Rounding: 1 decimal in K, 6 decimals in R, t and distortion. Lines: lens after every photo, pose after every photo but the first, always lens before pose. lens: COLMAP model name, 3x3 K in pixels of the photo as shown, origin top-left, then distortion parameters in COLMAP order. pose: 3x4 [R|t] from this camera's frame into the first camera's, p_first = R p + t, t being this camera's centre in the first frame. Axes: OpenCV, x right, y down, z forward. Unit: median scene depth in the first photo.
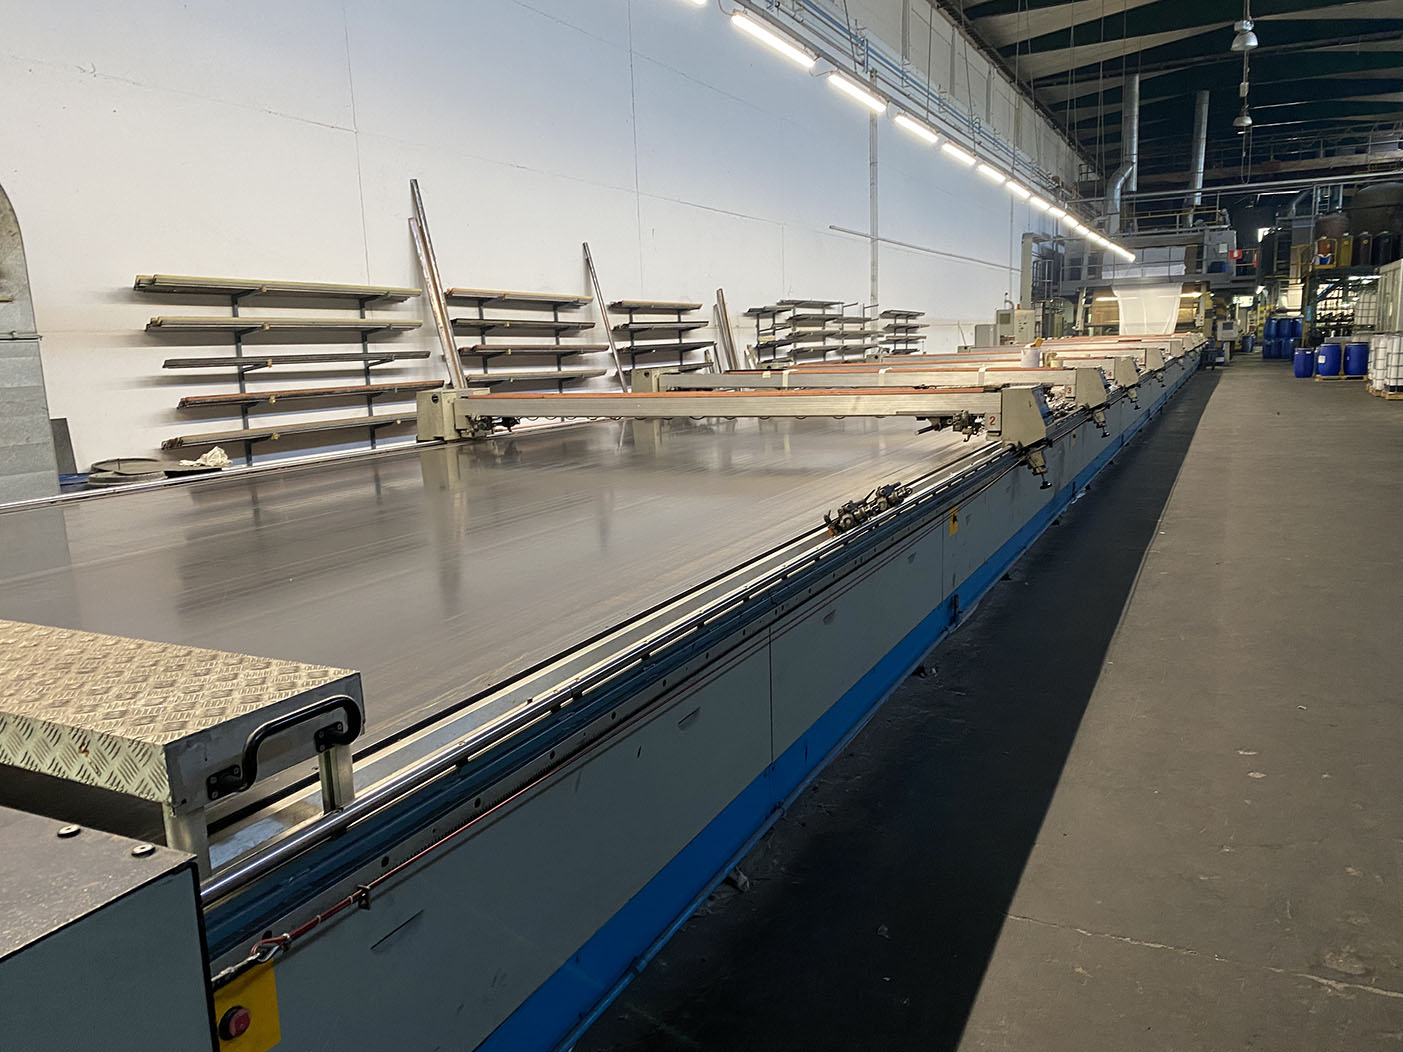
lens RADIAL K [[1061.9, 0, 701.5], [0, 1061.9, 526.0], [0, 0, 1]] dist [-0.014873, -0.006125]
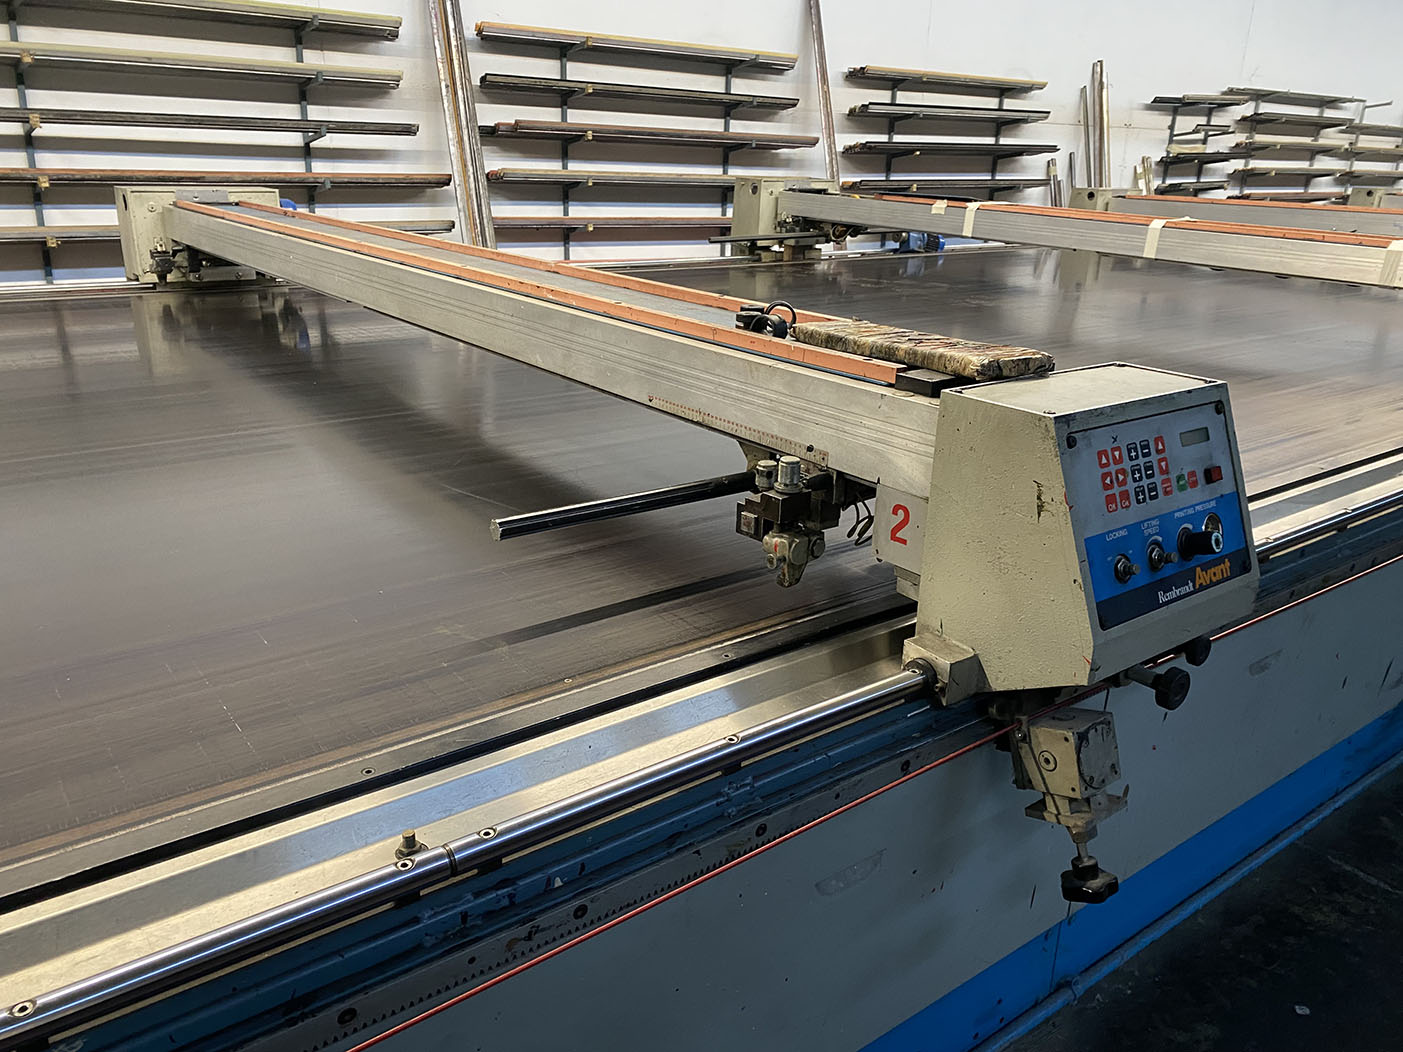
lens RADIAL K [[1117.5, 0, 639.3], [0, 1117.5, 527.0], [0, 0, 1]] dist [0.031367, -0.054035]
pose [[0.886436, 0.206582, -0.414192, 0.114532], [-0.136059, 0.971635, 0.193424, -0.048931], [0.442401, -0.115103, 0.889400, 0.271113]]
